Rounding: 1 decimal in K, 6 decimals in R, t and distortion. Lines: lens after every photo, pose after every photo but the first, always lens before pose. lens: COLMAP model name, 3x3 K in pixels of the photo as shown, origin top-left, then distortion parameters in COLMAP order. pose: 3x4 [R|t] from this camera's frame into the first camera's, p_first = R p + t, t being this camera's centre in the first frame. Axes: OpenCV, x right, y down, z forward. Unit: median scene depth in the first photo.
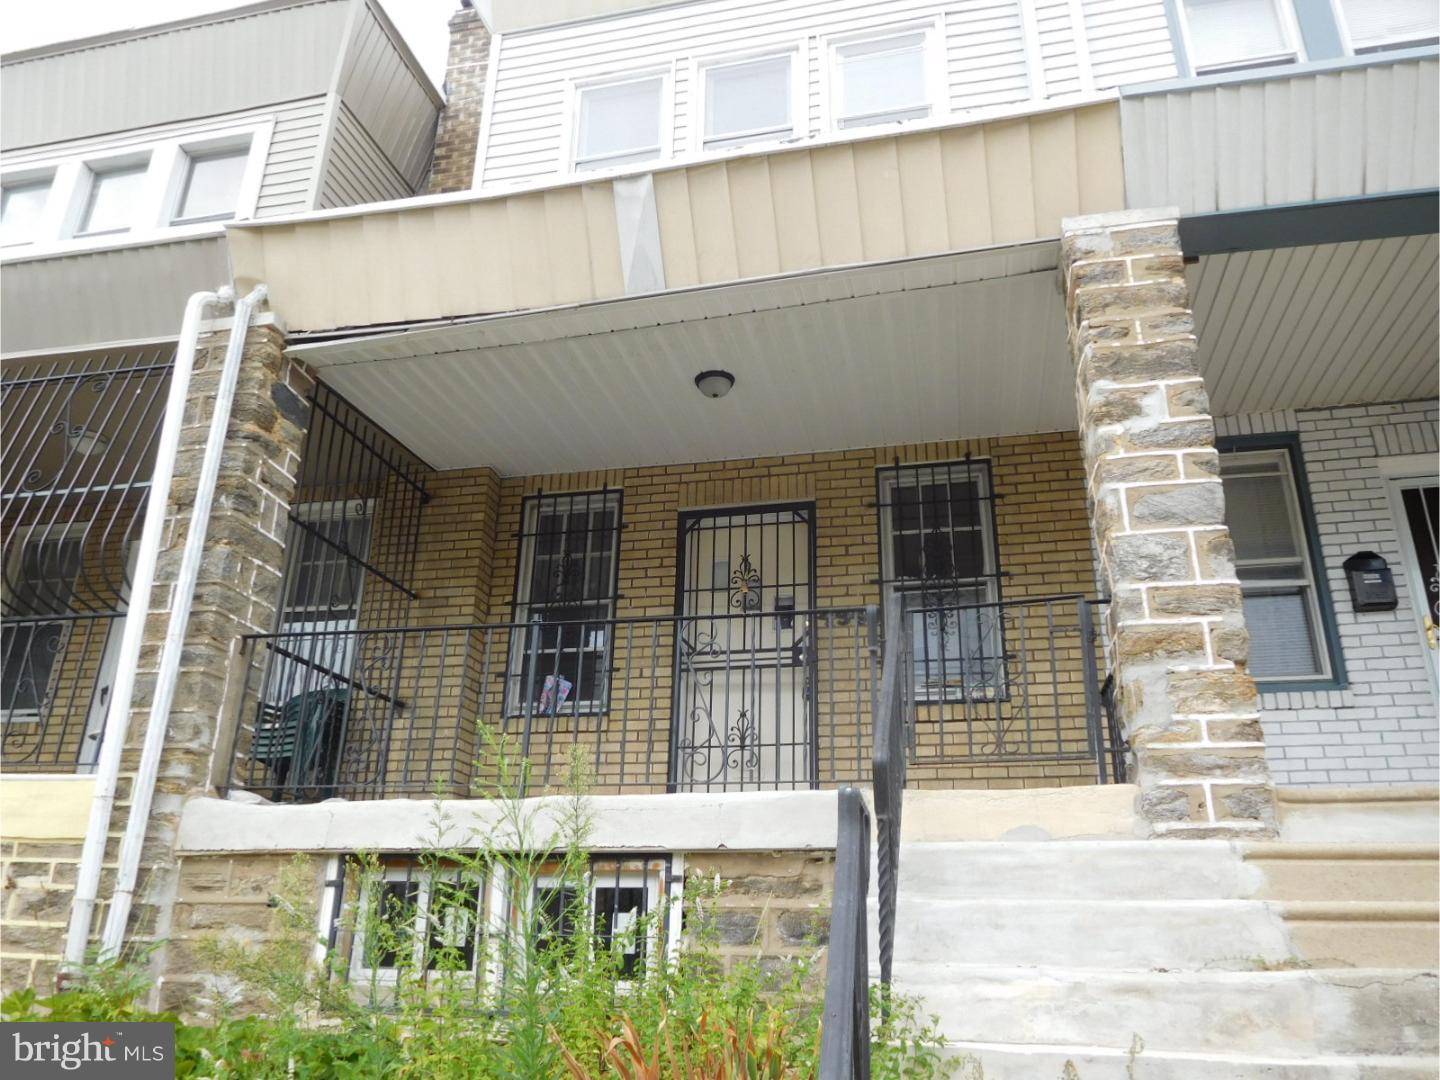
lens RADIAL K [[1075.9, 0, 715.2], [0, 1075.9, 536.8], [0, 0, 1]] dist [-0.029281, 0.014553]
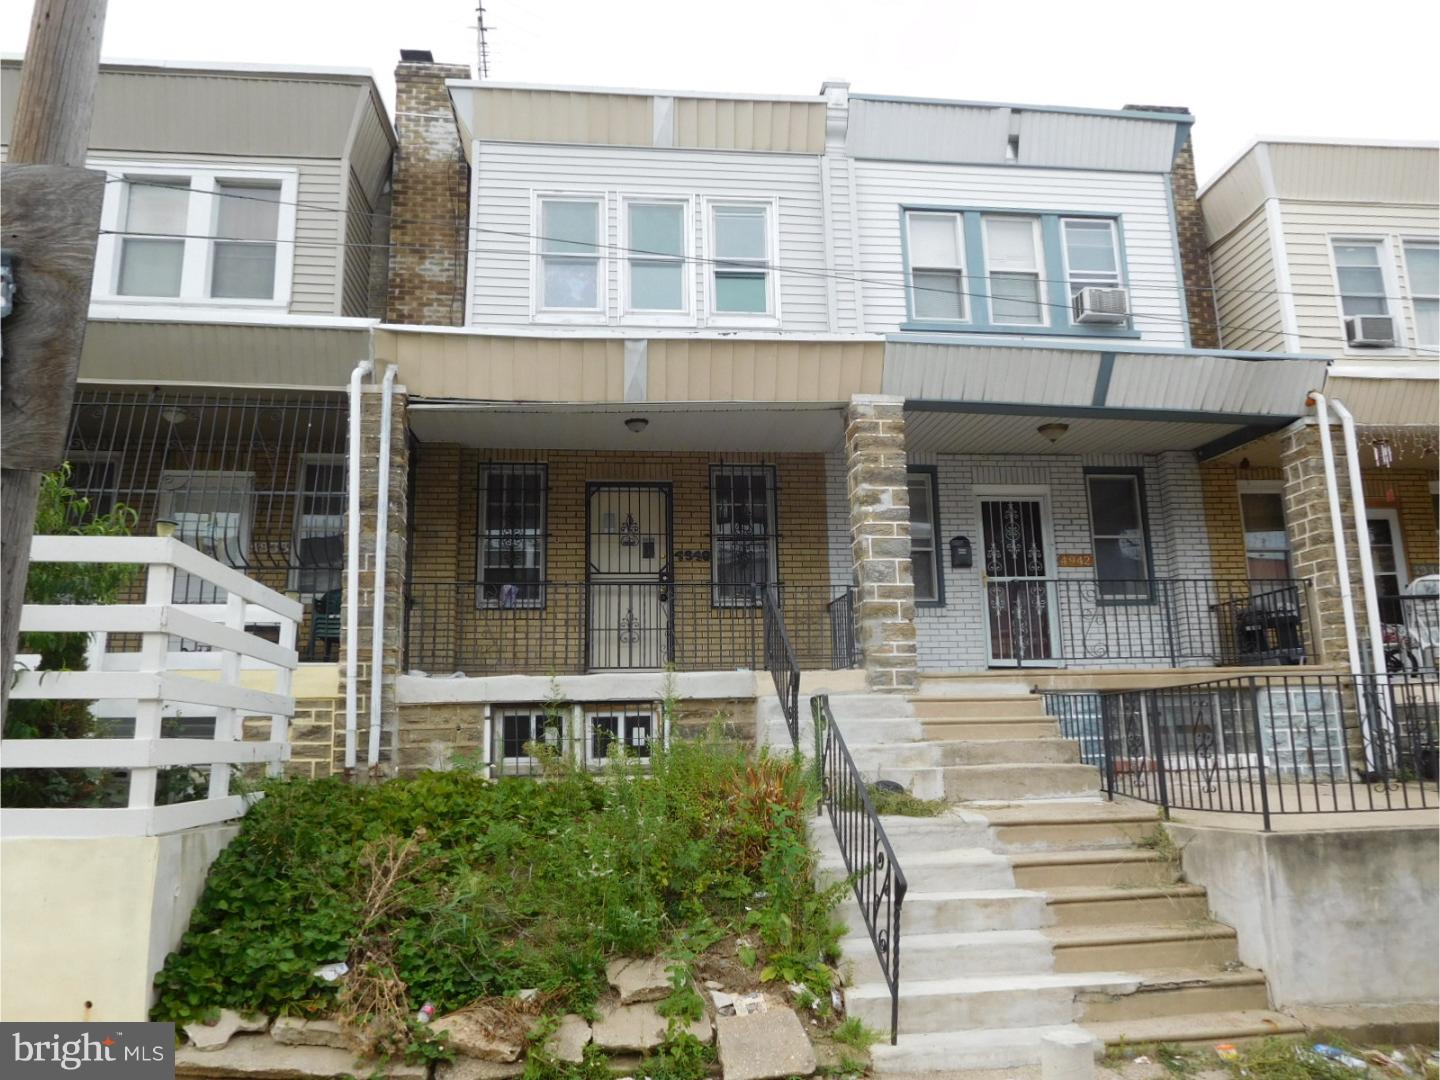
lens RADIAL K [[1075.9, 0, 714.2], [0, 1075.9, 536.1], [0, 0, 1]] dist [-0.029281, 0.014553]
pose [[0.943067, 0.028168, 0.331409, -0.587900], [-0.086968, 0.982626, 0.163962, -0.343055], [-0.321032, -0.183449, 0.929131, -0.855443]]
